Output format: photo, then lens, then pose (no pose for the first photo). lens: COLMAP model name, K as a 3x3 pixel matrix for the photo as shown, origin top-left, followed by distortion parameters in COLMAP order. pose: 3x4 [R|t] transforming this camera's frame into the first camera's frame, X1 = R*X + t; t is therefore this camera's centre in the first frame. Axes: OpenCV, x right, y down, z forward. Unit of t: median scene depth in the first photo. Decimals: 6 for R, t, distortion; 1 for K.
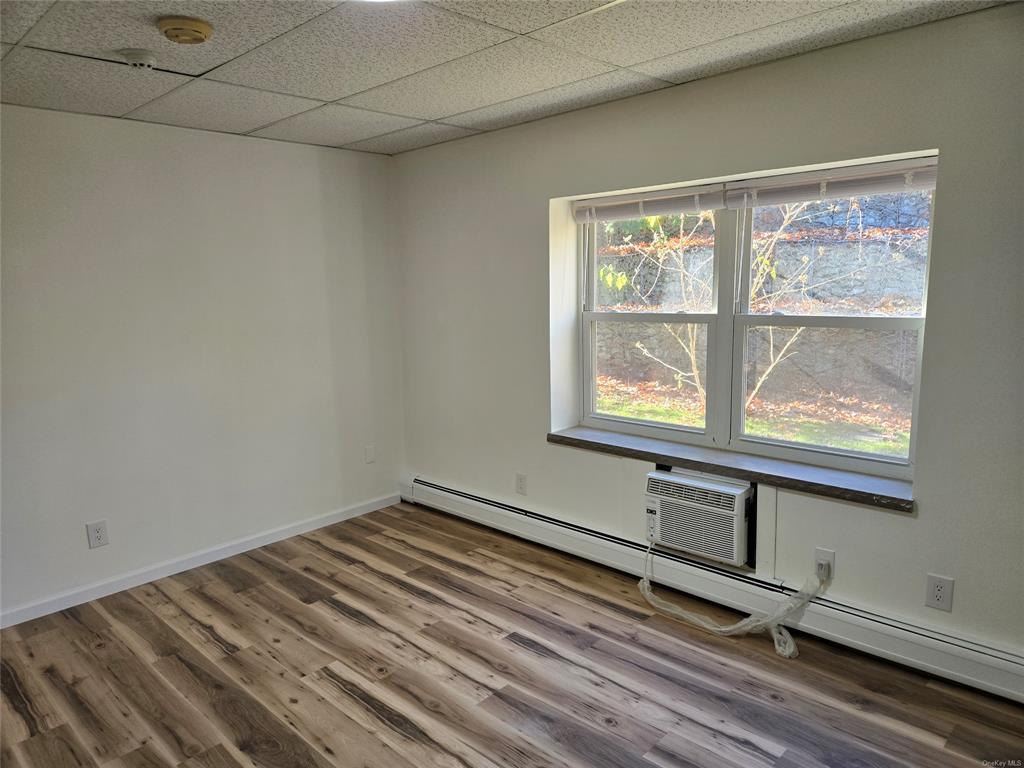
lens RADIAL K [[689.1, 0, 510.8], [0, 689.1, 388.1], [0, 0, 1]] dist [0.041453, -0.010170]
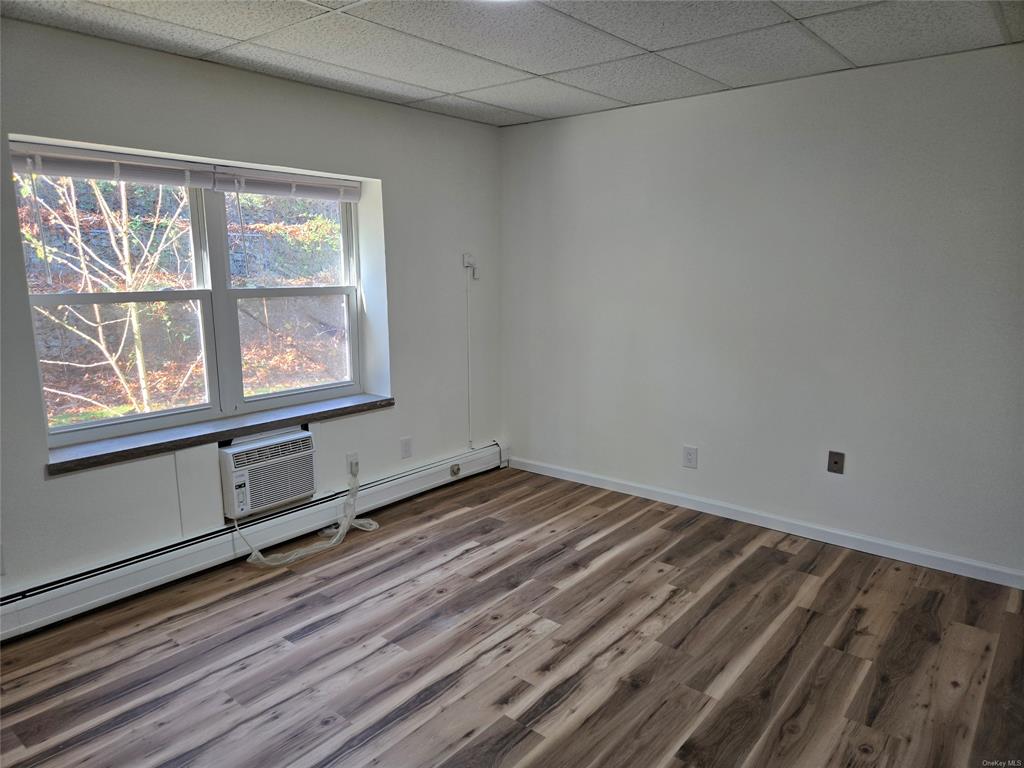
lens RADIAL K [[689.1, 0, 510.2], [0, 689.1, 383.5], [0, 0, 1]] dist [0.041453, -0.010170]
pose [[-0.081656, -0.146256, 0.985871, -0.883431], [0.162083, 0.974057, 0.157928, -0.068365], [-0.983393, 0.172688, -0.055832, 0.712777]]
